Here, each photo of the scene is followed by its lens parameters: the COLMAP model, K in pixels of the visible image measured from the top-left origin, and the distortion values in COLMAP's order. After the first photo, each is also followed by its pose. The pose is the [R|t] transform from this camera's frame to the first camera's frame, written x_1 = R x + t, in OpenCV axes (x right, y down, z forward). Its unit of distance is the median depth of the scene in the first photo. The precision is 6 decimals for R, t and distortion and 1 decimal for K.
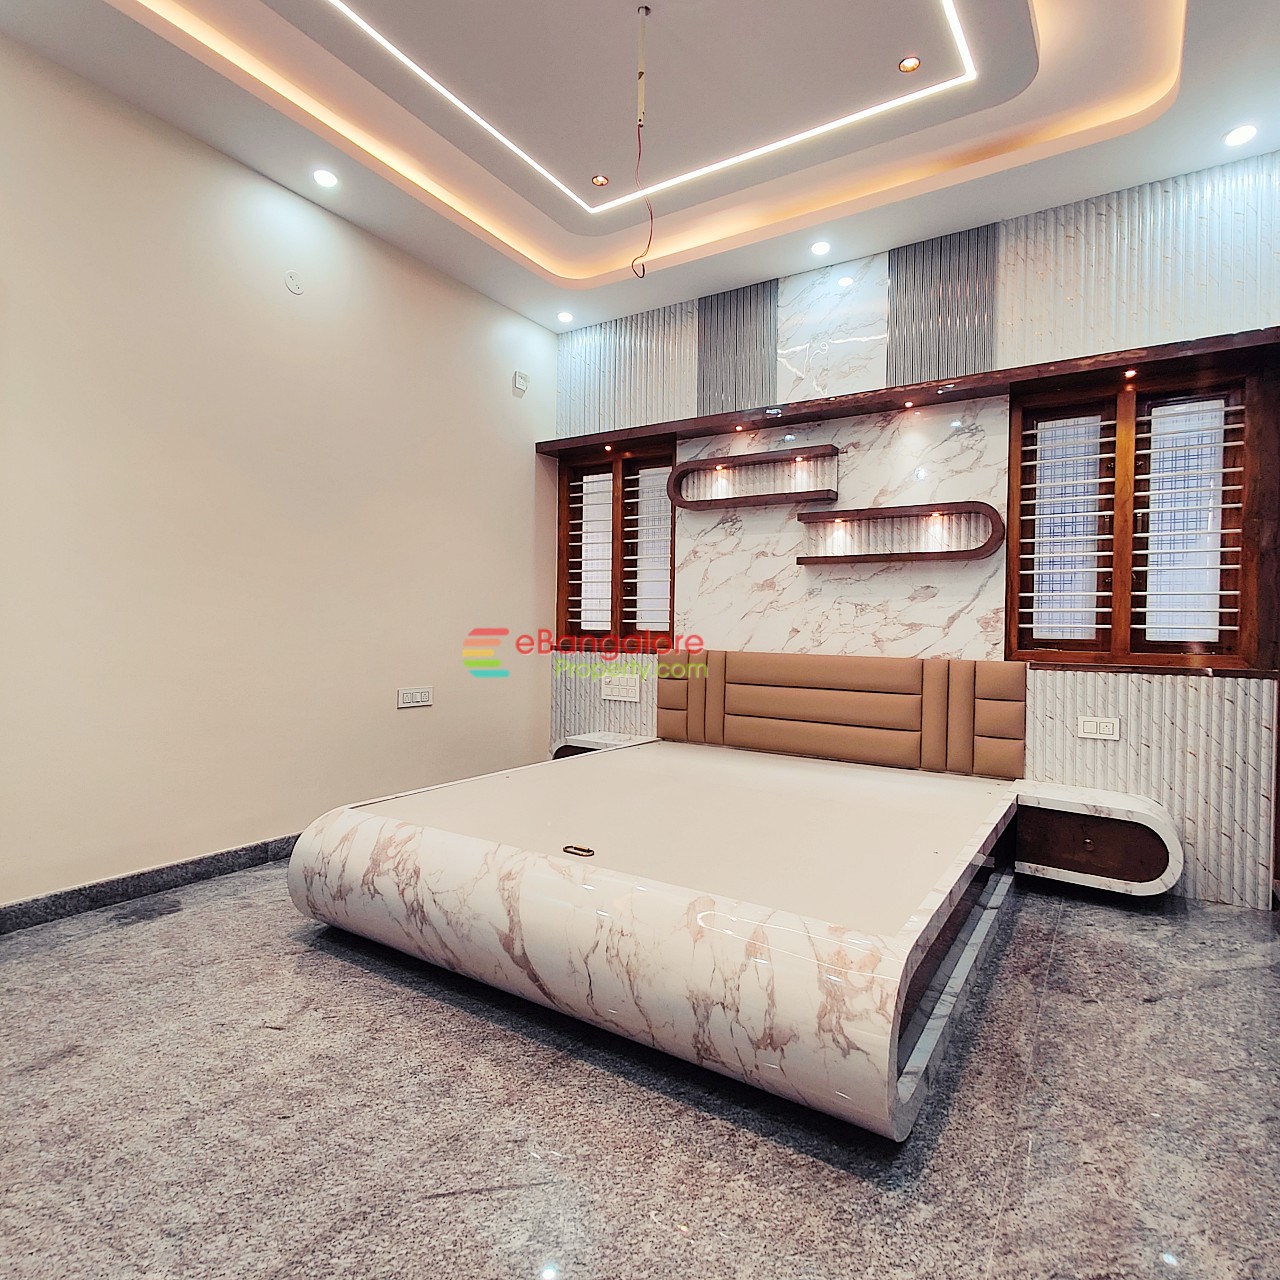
lens RADIAL K [[744.6, 0, 644.4], [0, 744.6, 634.4], [0, 0, 1]] dist [-0.004972, 0.012016]
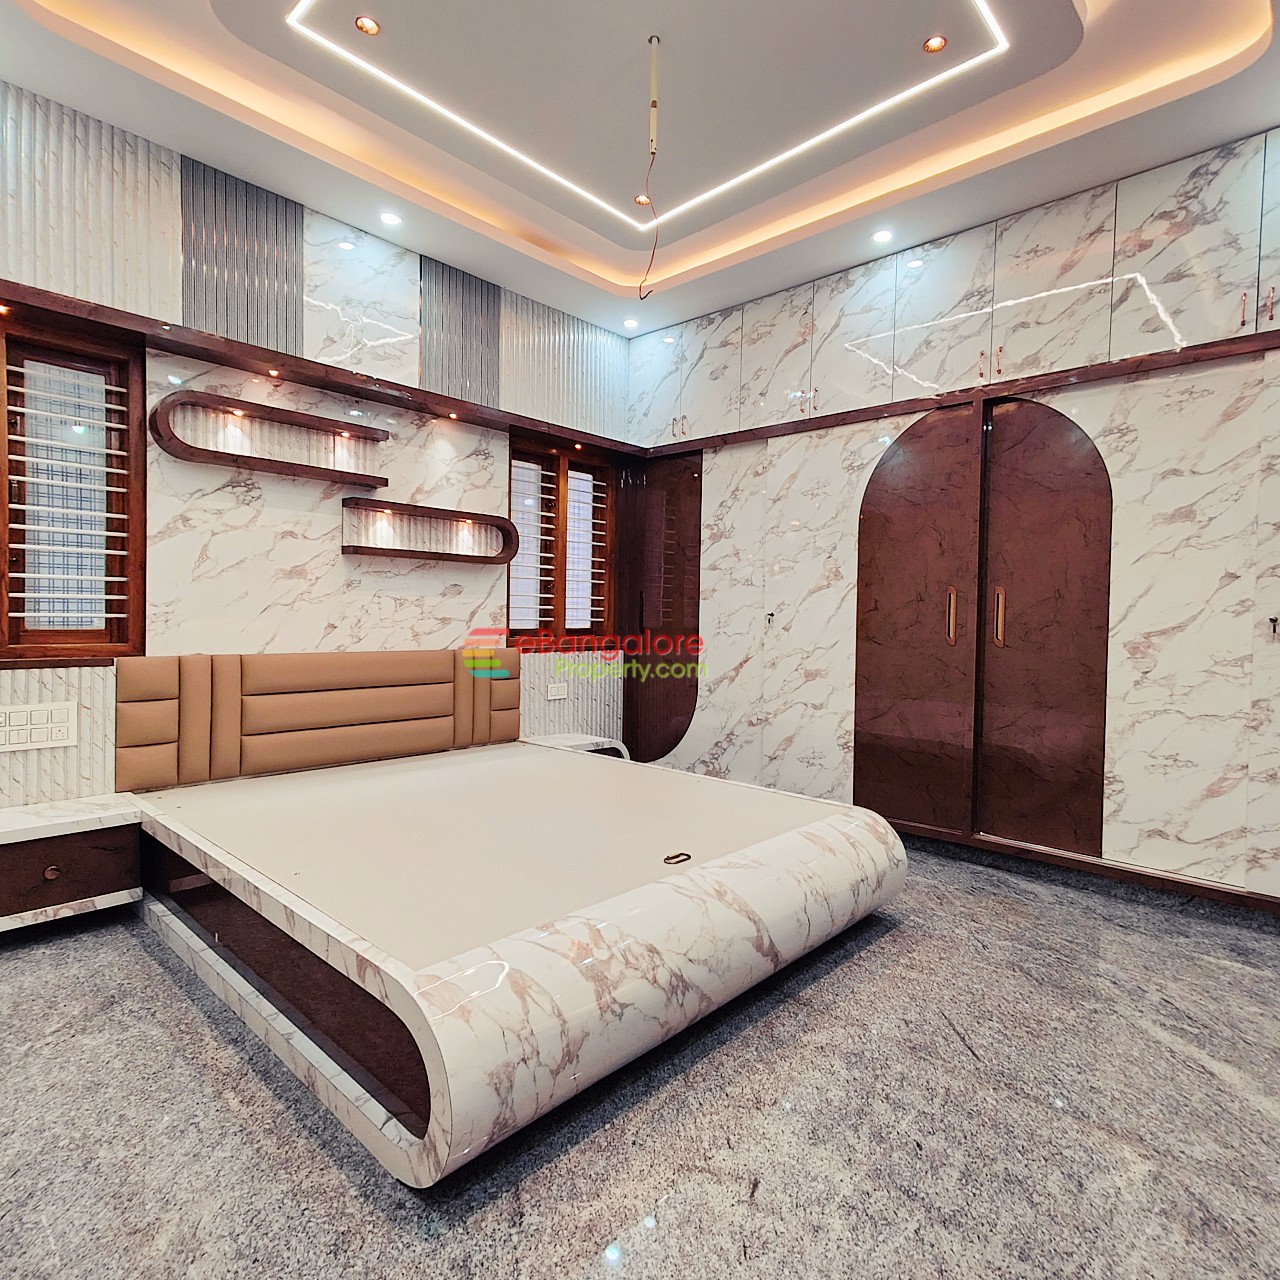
lens RADIAL K [[744.6, 0, 644.4], [0, 744.6, 634.4], [0, 0, 1]] dist [-0.004972, 0.012016]
pose [[0.173540, -0.039345, 0.984041, -0.691712], [-0.004137, 0.999164, 0.040679, -0.037753], [-0.984818, -0.011130, 0.173232, 0.548286]]
